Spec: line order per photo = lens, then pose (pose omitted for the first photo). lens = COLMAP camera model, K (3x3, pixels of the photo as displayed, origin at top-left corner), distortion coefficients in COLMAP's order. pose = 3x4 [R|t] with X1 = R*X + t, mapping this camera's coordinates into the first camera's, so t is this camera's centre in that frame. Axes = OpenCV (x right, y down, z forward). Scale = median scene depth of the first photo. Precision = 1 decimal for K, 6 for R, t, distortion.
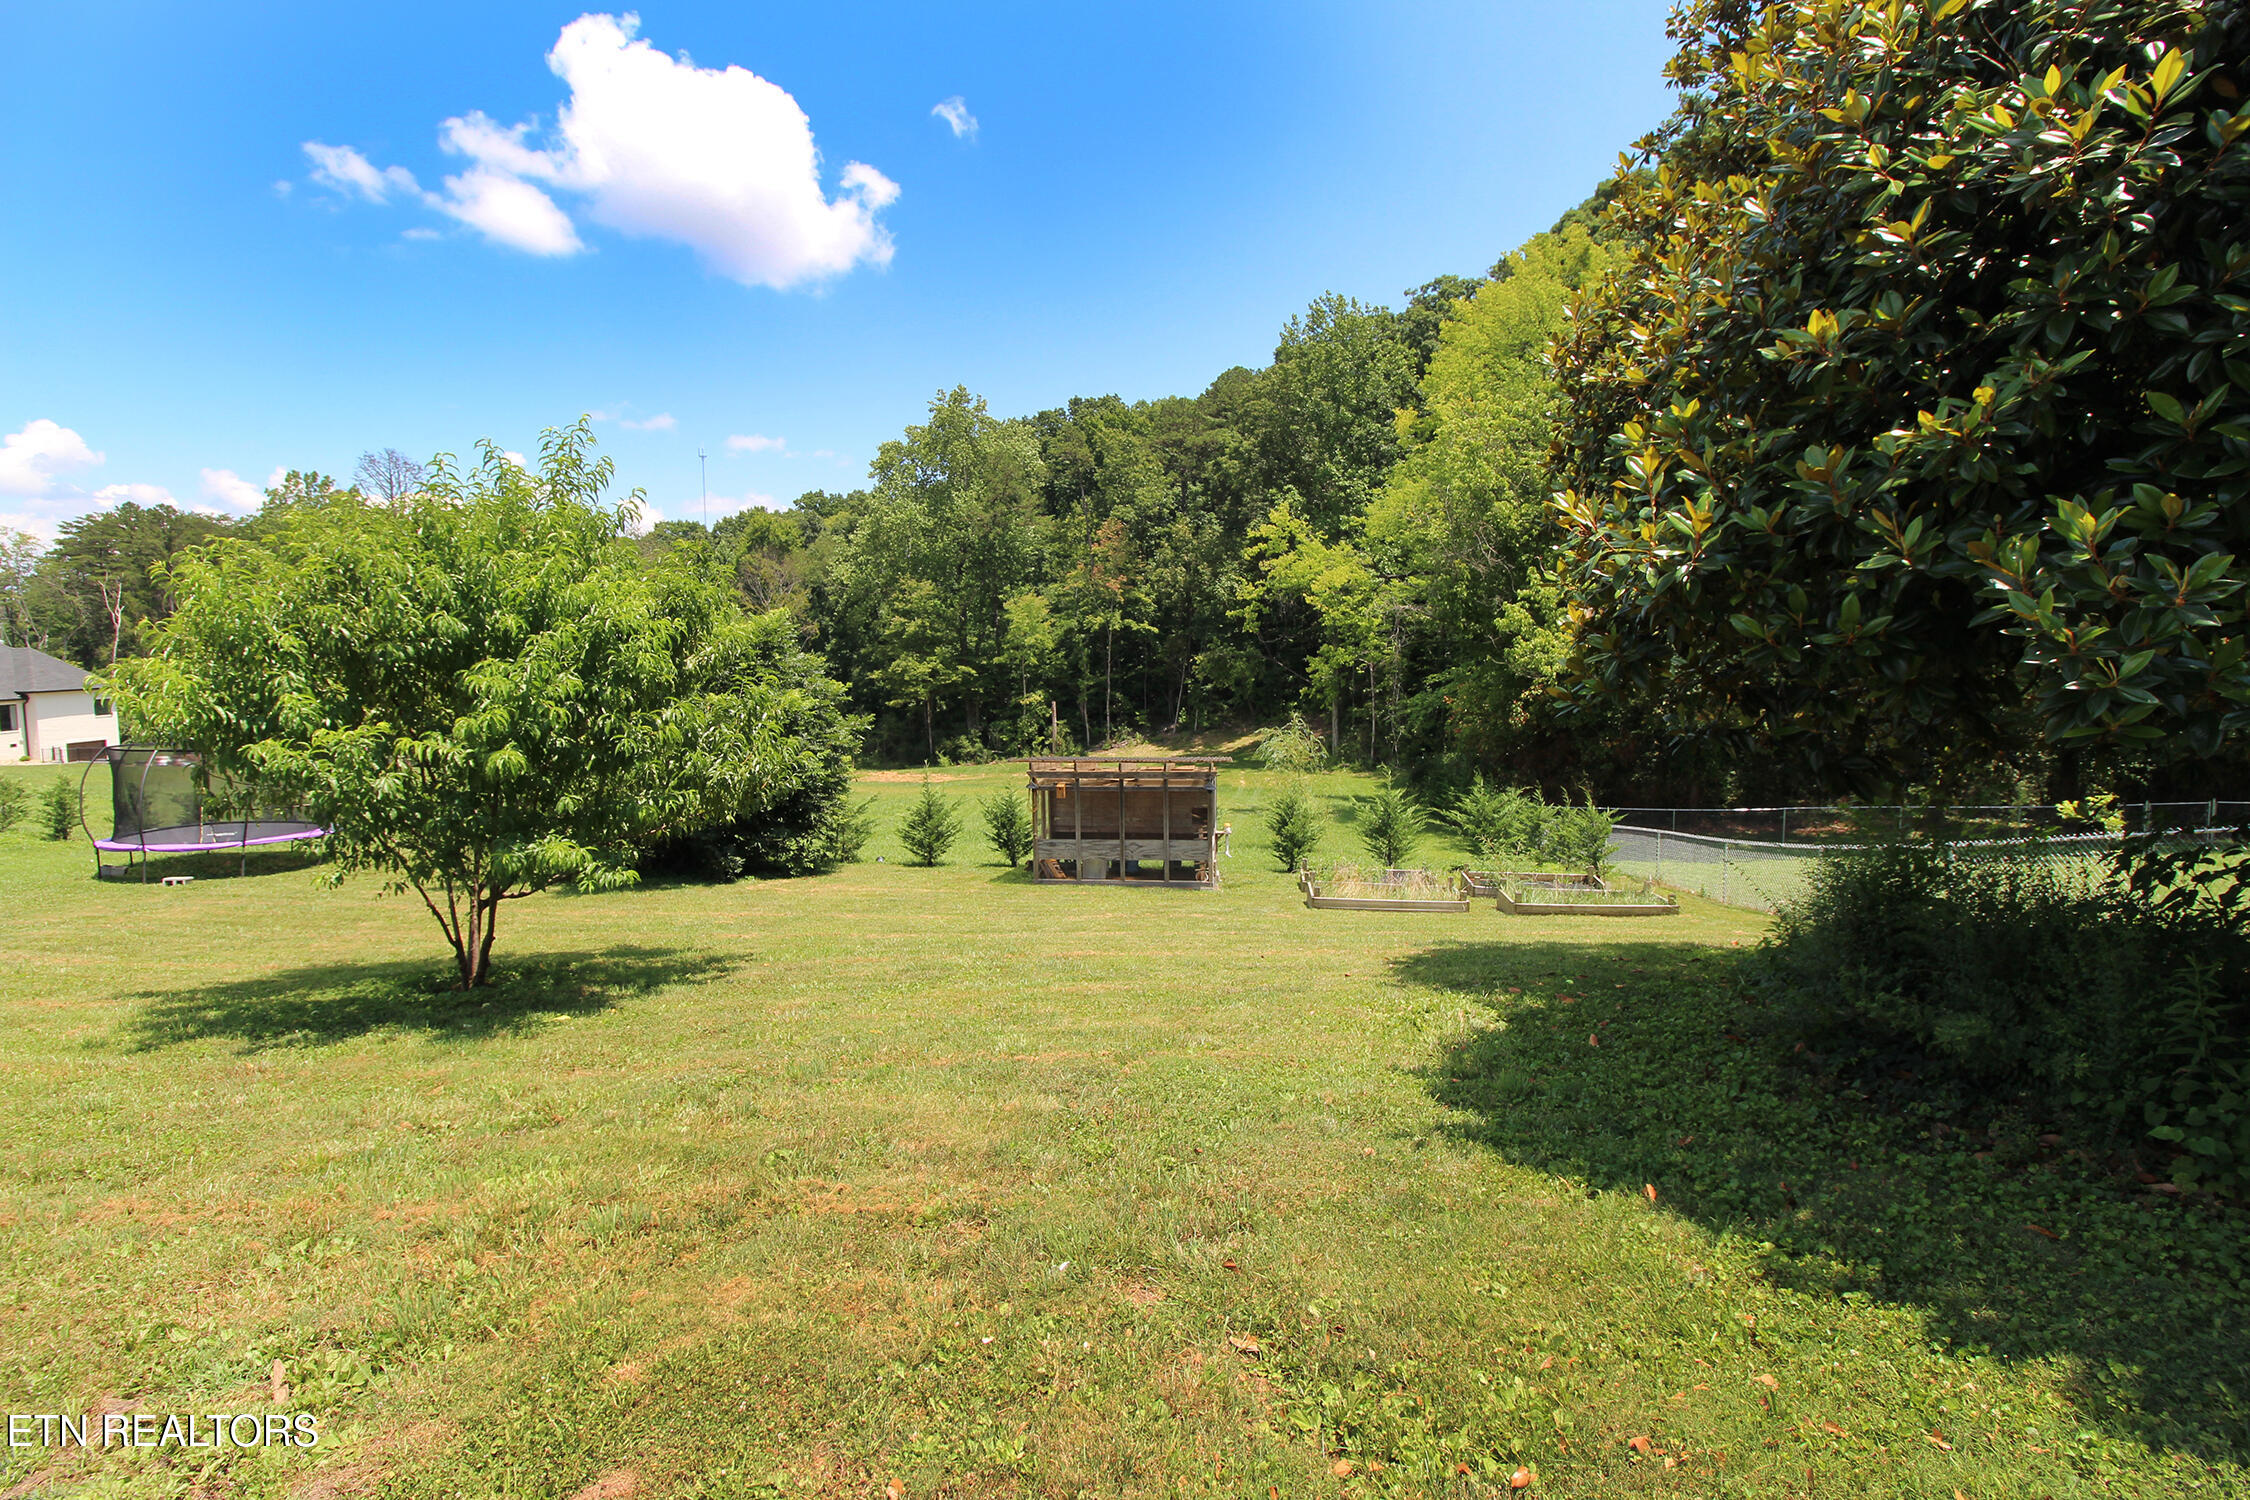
lens RADIAL K [[1093.0, 0, 1125.0], [0, 1093.0, 662.2], [0, 0, 1]] dist [-0.000001, -0.004843]
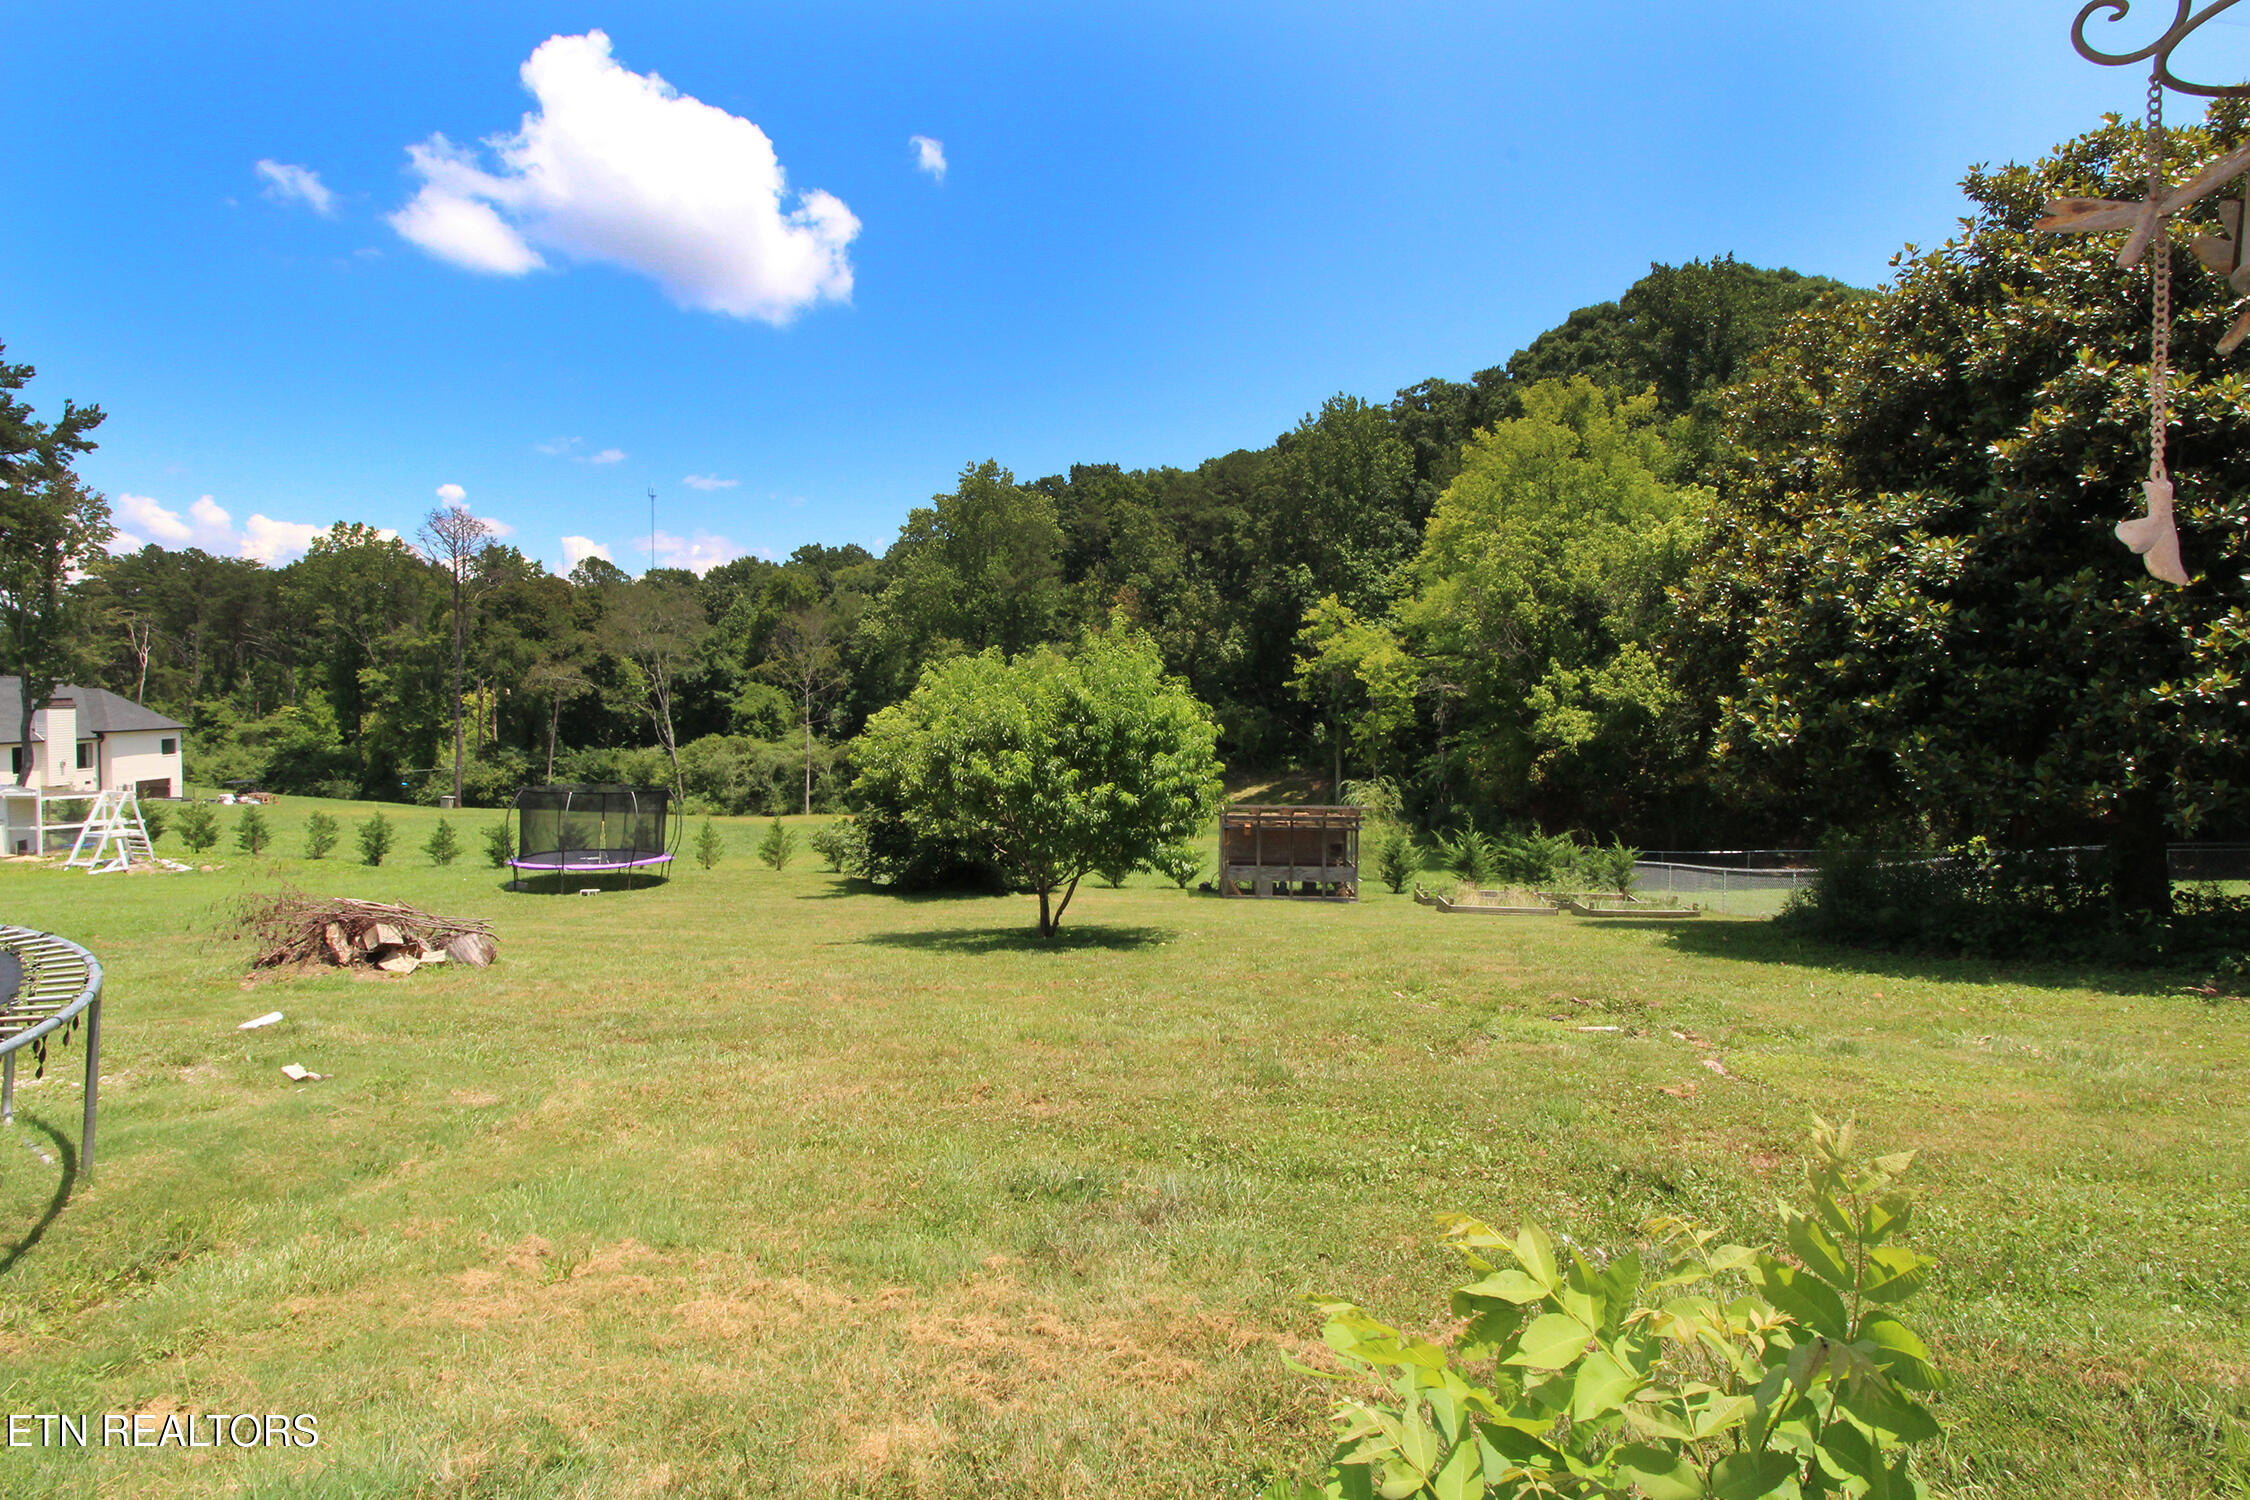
lens RADIAL K [[1093.0, 0, 1128.6], [0, 1093.0, 676.7], [0, 0, 1]] dist [-0.000001, -0.004843]
pose [[0.998584, 0.016205, 0.050666, -0.066601], [-0.014670, 0.999427, -0.030514, -0.007106], [-0.051132, 0.029728, 0.998249, -0.086121]]
